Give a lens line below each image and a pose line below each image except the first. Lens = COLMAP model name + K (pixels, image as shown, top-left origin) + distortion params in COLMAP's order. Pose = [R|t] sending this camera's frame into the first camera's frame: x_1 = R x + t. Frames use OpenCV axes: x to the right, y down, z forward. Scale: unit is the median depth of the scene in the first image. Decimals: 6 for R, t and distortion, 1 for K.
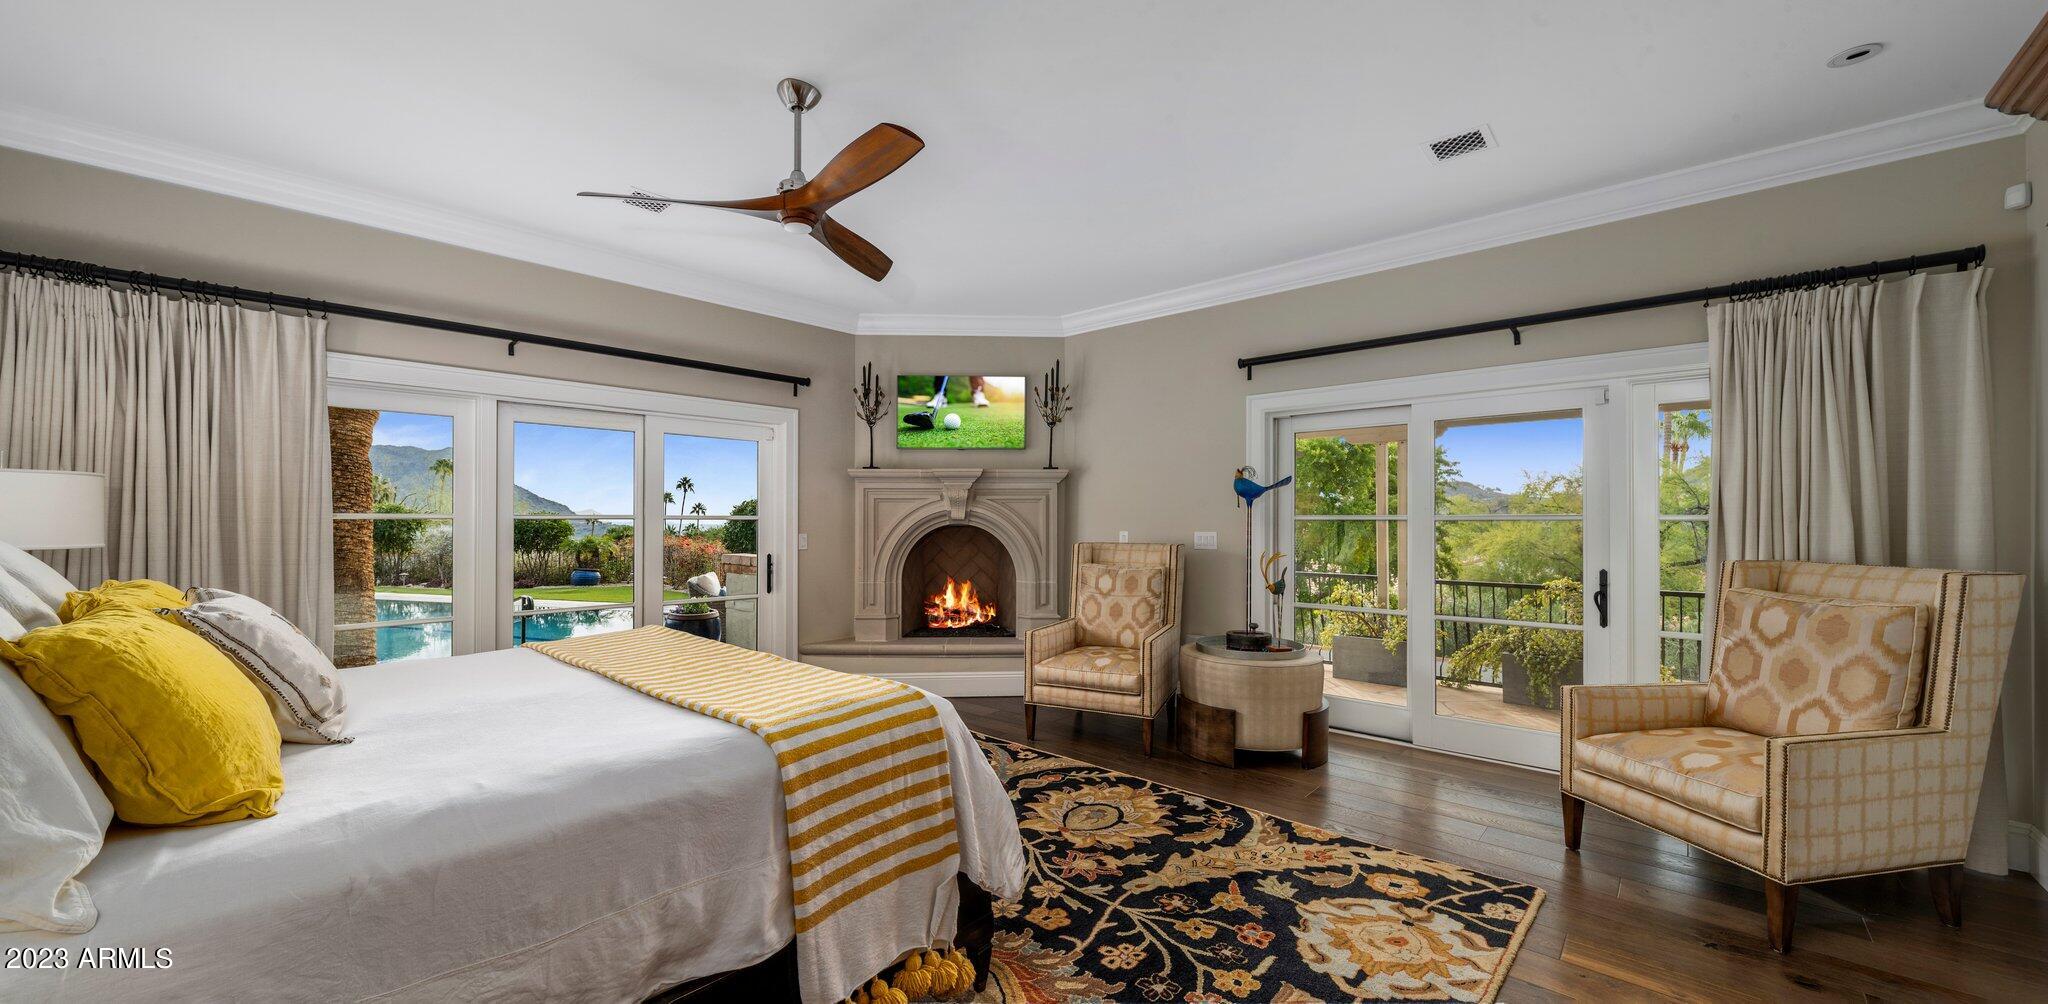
lens RADIAL K [[773.3, 0, 965.3], [0, 773.3, 525.2], [0, 0, 1]] dist [0.000443, -0.000009]
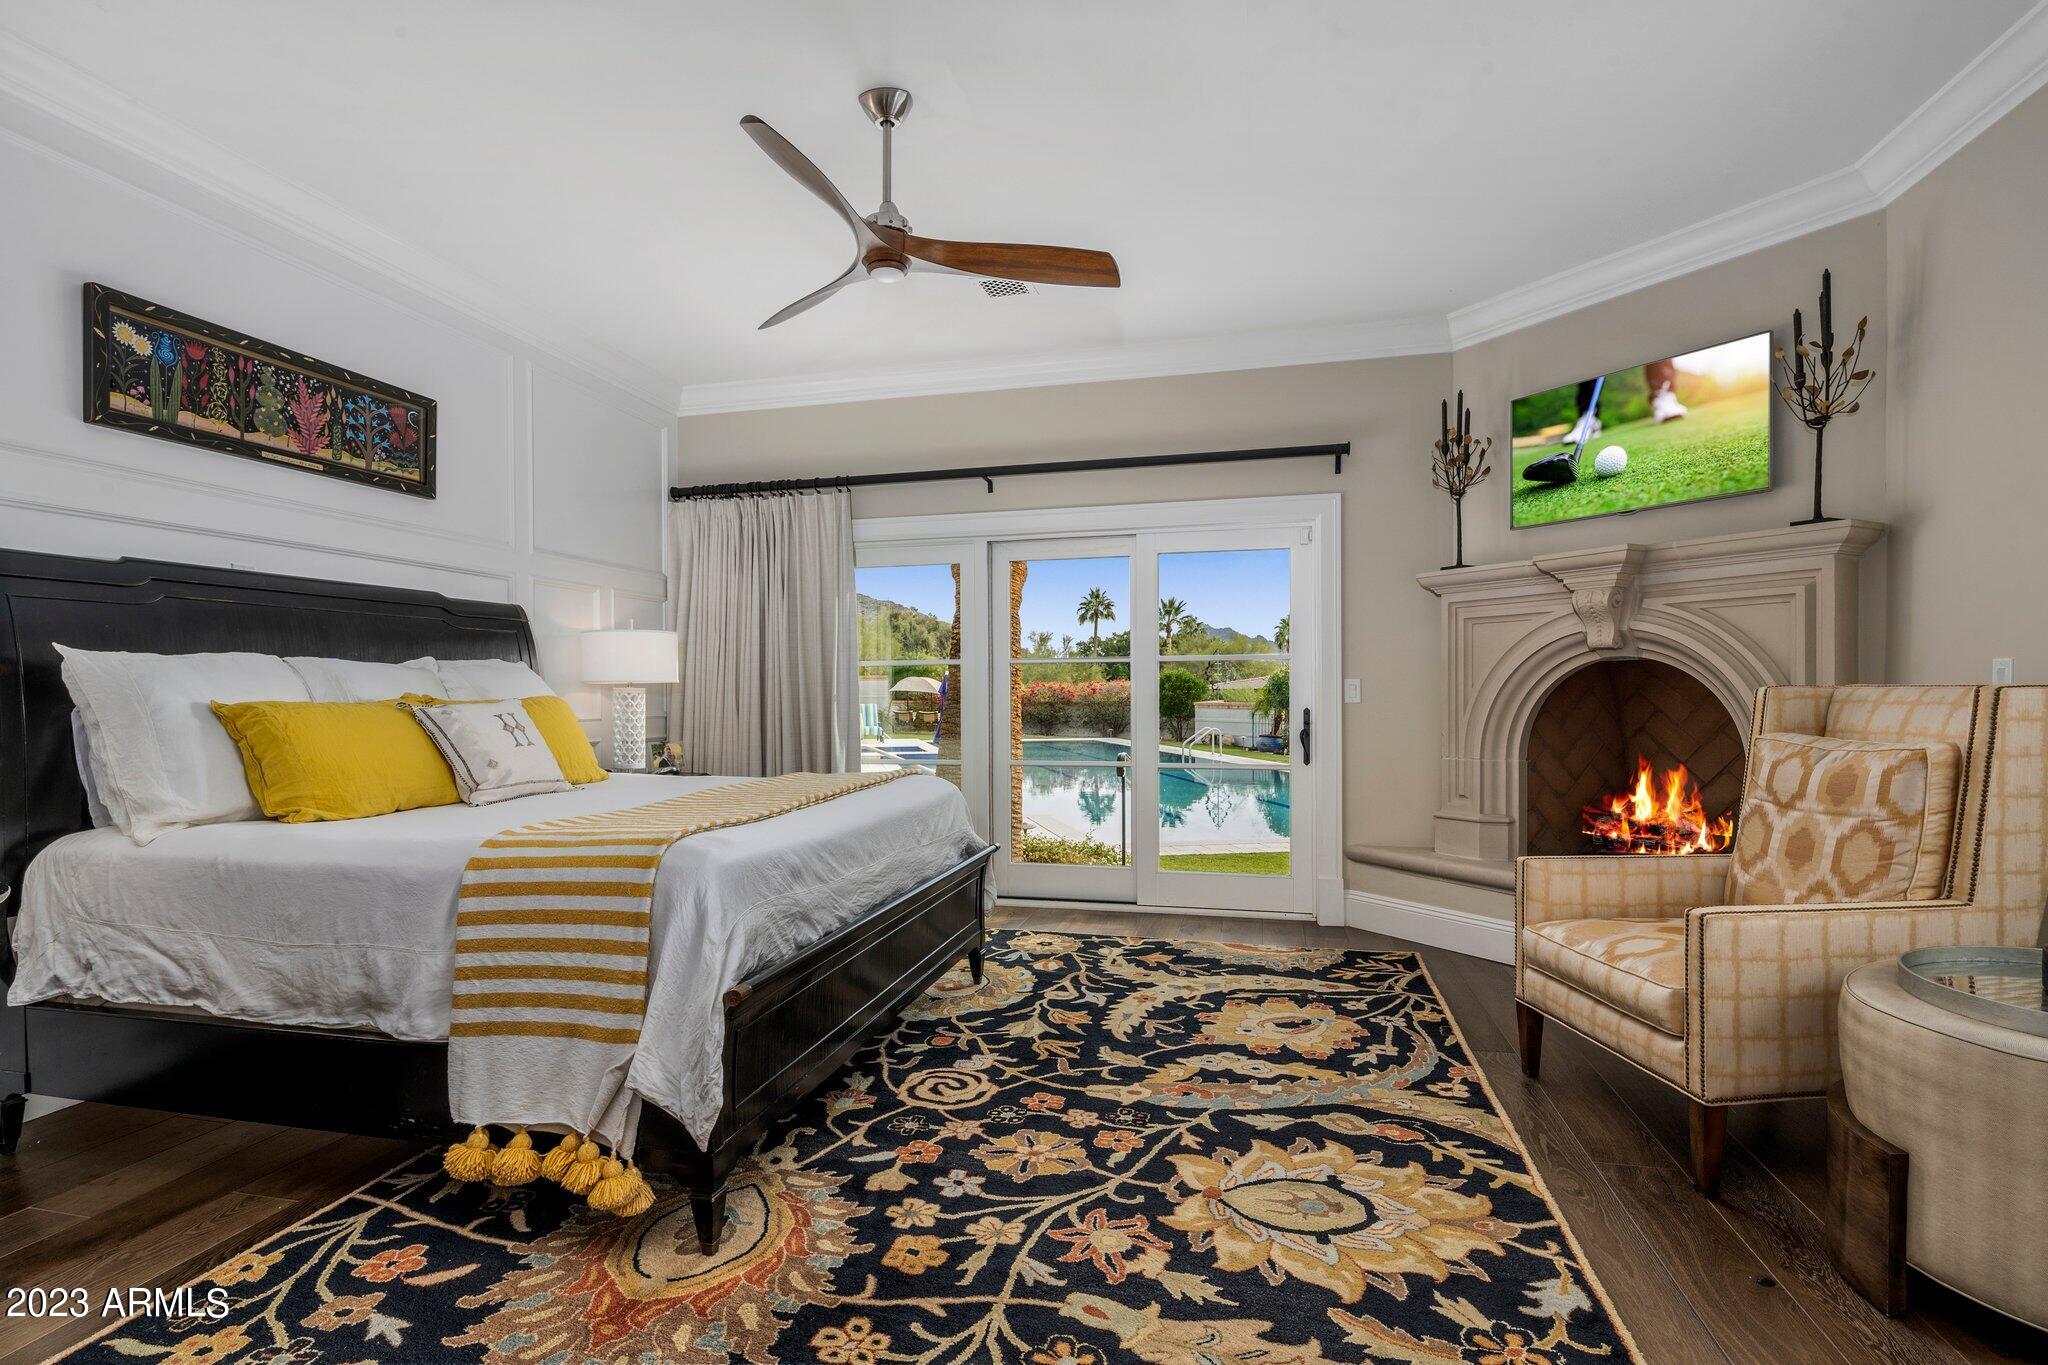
lens RADIAL K [[1021.7, 0, 1025.9], [0, 1021.7, 695.3], [0, 0, 1]] dist [0.000134, -0.001823]
pose [[0.472329, -0.001031, -0.881422, 0.545278], [0.000748, 0.999999, -0.000769, 0.034195], [0.881422, -0.000296, 0.472330, 0.425132]]
